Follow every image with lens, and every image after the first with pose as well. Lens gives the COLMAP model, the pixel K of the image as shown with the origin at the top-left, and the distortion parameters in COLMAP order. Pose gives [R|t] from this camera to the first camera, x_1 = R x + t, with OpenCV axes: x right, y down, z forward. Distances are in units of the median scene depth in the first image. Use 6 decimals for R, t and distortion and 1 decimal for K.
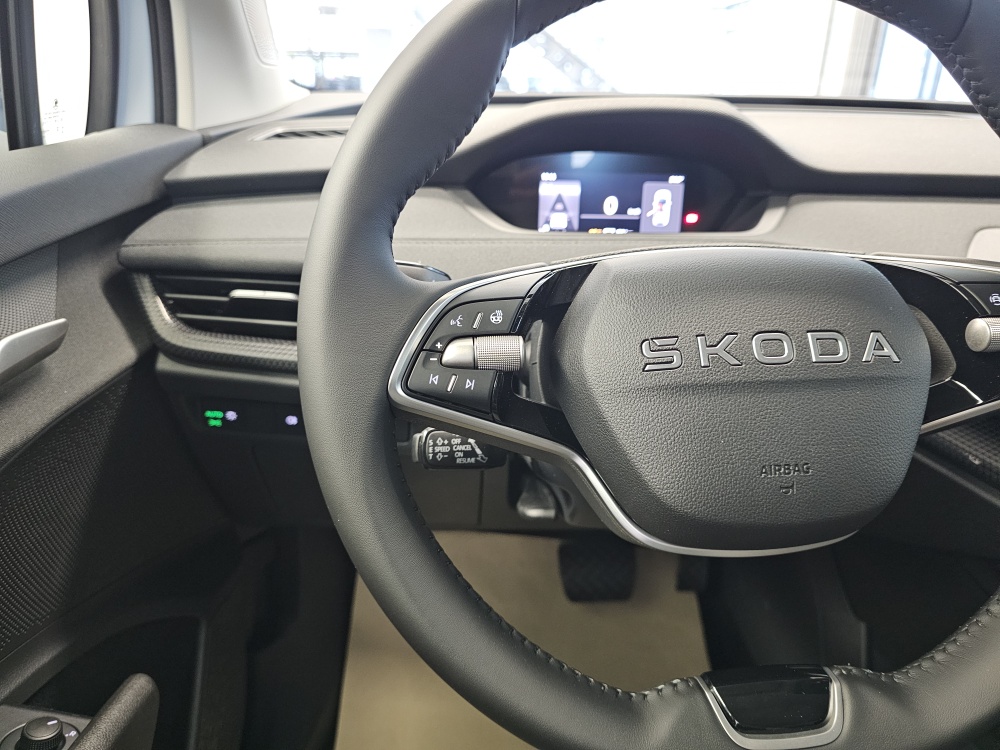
lens RADIAL K [[688.2, 0, 510.8], [0, 688.2, 385.1], [0, 0, 1]] dist [0.034619, -0.047285]
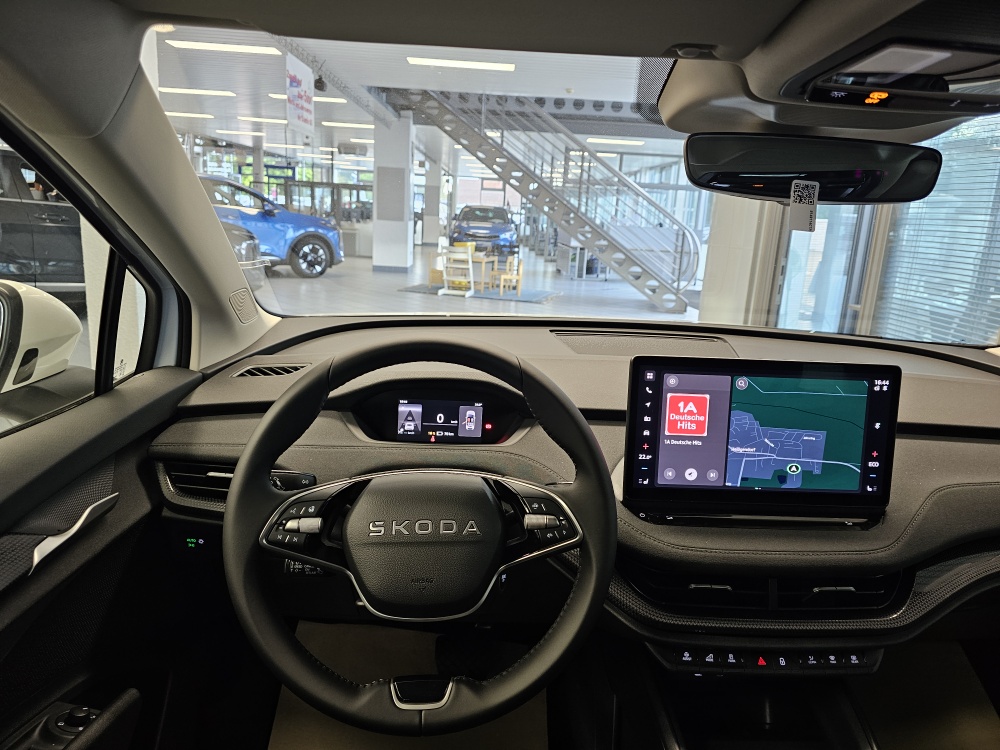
lens RADIAL K [[667.8, 0, 506.7], [0, 667.8, 378.2], [0, 0, 1]] dist [0.060165, -0.053175]
pose [[0.999529, 0.029782, -0.007374, 0.360740], [-0.030592, 0.985755, -0.165384, -0.100856], [0.002344, 0.165532, 0.986202, -0.736120]]
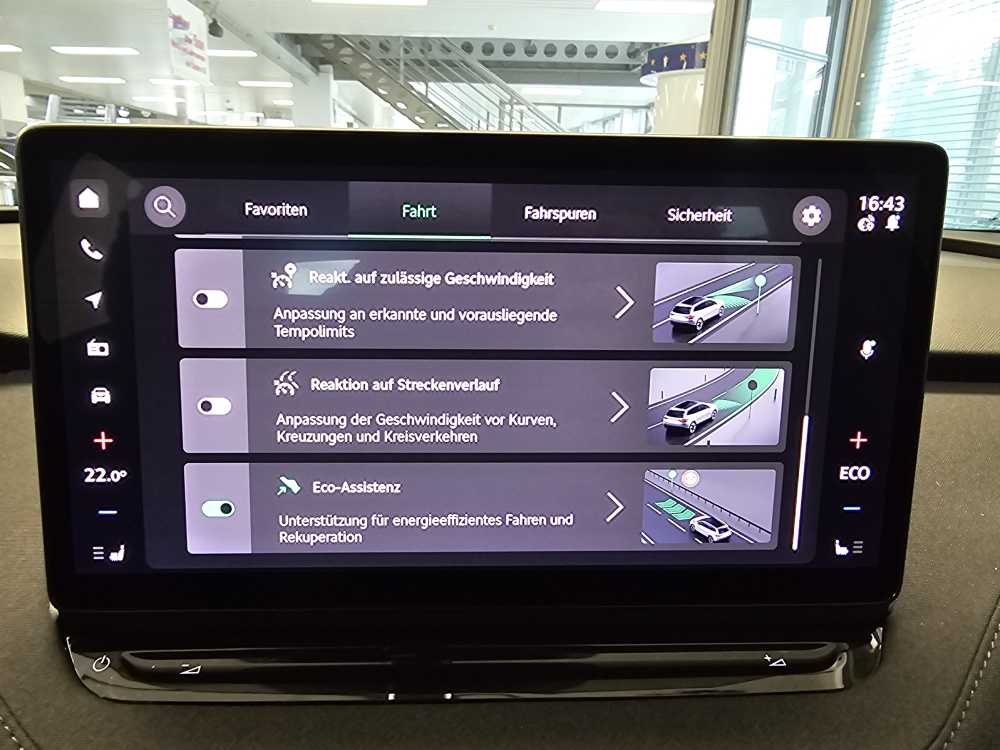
lens RADIAL K [[682.3, 0, 442.5], [0, 682.3, 377.3], [0, 0, 1]] dist [0.004343, 0.001495]
pose [[0.999665, 0.000466, -0.025890, 0.930639], [-0.003703, 0.992133, -0.125130, -0.197658], [0.025628, 0.125184, 0.991803, 0.359214]]
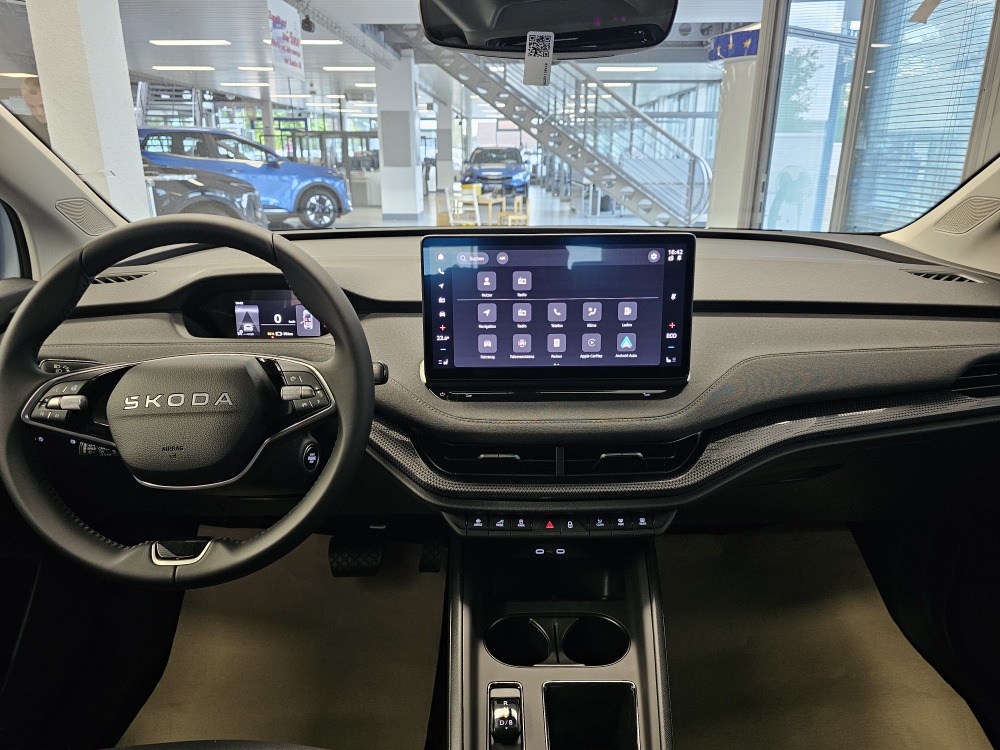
lens RADIAL K [[667.8, 0, 506.7], [0, 667.8, 378.2], [0, 0, 1]] dist [0.060165, -0.053175]
pose [[0.998683, -0.011607, -0.049974, 0.909524], [0.007218, 0.996172, -0.087116, 0.047442], [0.050794, 0.086640, 0.994944, -0.730424]]
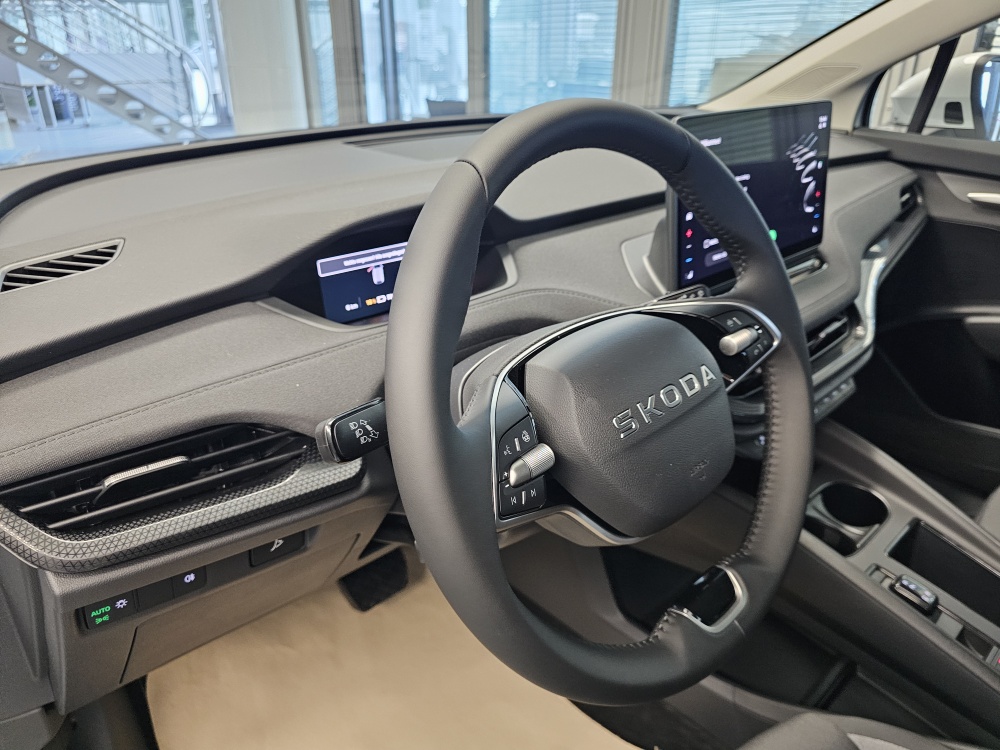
lens RADIAL K [[688.2, 0, 510.8], [0, 688.2, 385.1], [0, 0, 1]] dist [0.034619, -0.047285]
pose [[0.774132, -0.300353, 0.557232, -0.416626], [0.268957, 0.952925, 0.139986, -0.212605], [-0.573046, 0.041504, 0.818472, -0.044800]]
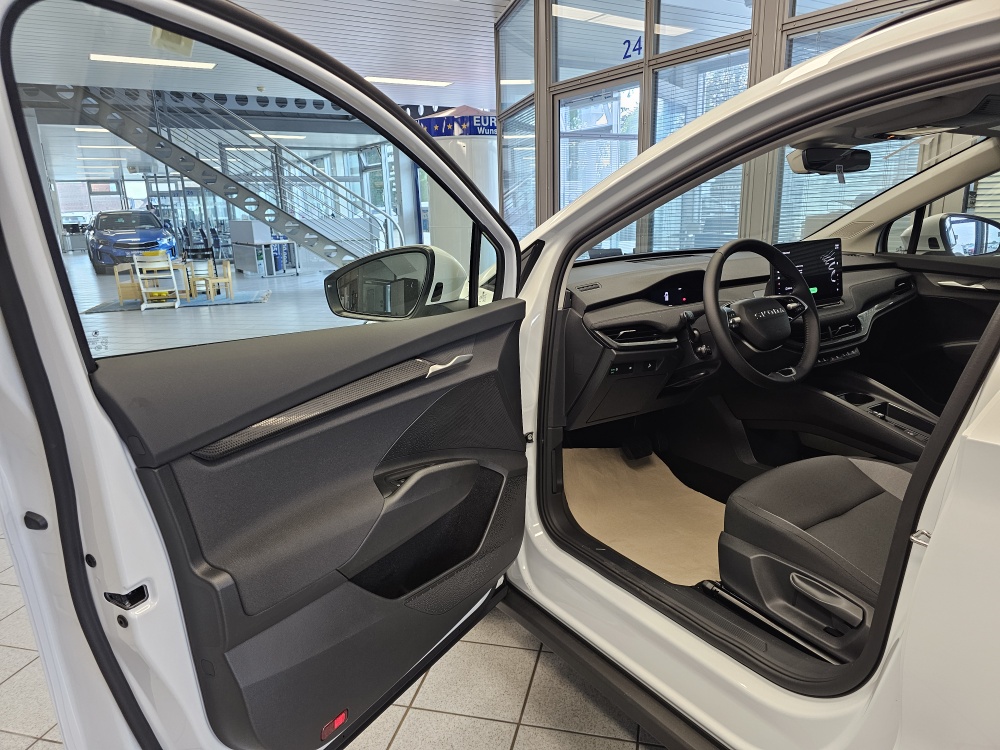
lens RADIAL K [[667.8, 0, 506.7], [0, 667.8, 378.2], [0, 0, 1]] dist [0.060165, -0.053175]
pose [[0.870783, -0.170179, 0.461277, -2.366020], [0.241960, 0.965043, -0.100730, 0.289545], [-0.428010, 0.199325, 0.881520, -1.642056]]
